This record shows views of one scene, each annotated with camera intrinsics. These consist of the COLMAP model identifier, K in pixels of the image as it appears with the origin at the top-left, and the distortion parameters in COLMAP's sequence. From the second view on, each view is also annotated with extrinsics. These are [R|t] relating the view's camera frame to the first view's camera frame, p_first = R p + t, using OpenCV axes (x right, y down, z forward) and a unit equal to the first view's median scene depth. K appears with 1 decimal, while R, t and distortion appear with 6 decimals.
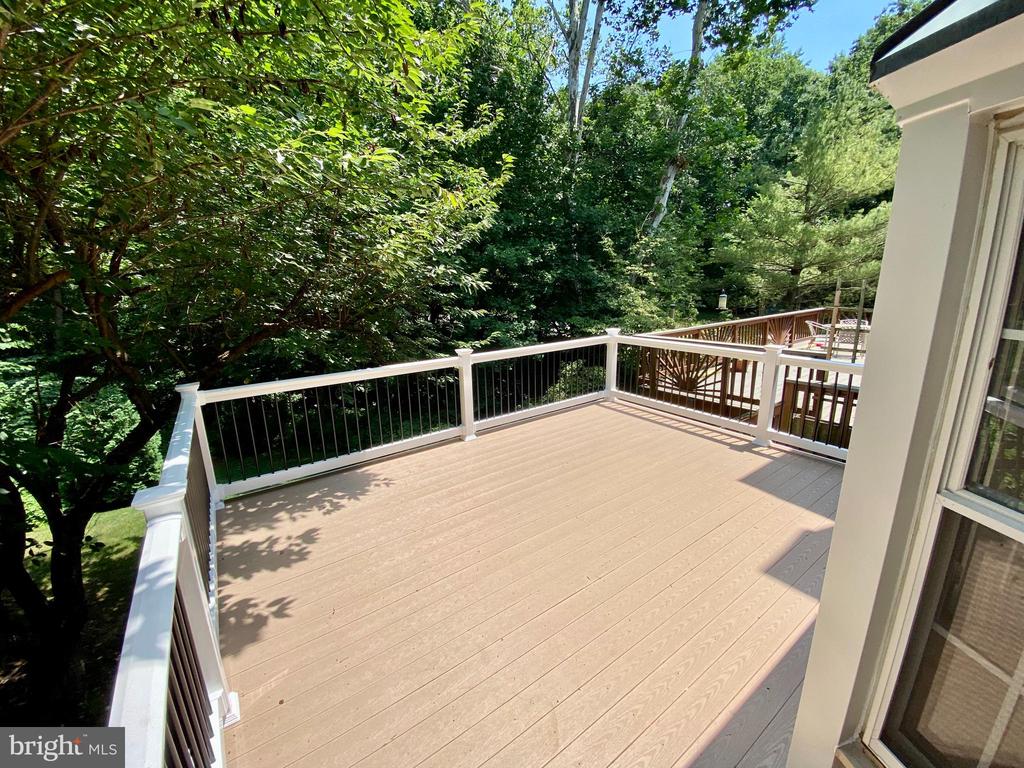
lens RADIAL K [[430.3, 0, 515.0], [0, 430.3, 379.2], [0, 0, 1]] dist [-0.020984, -0.002104]
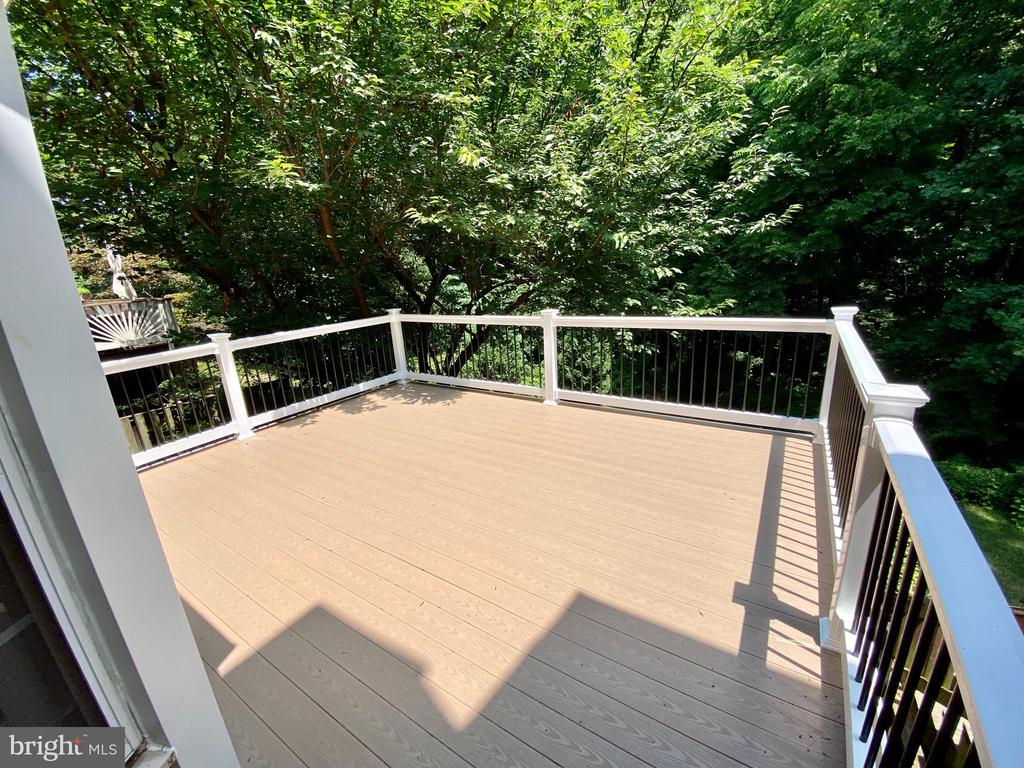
lens RADIAL K [[430.3, 0, 515.8], [0, 430.3, 384.3], [0, 0, 1]] dist [-0.020984, -0.002104]
pose [[0.364172, 0.258705, -0.894679, 0.789184], [-0.185136, 0.961582, 0.202693, -0.091746], [0.912745, 0.091822, 0.398077, 0.606746]]
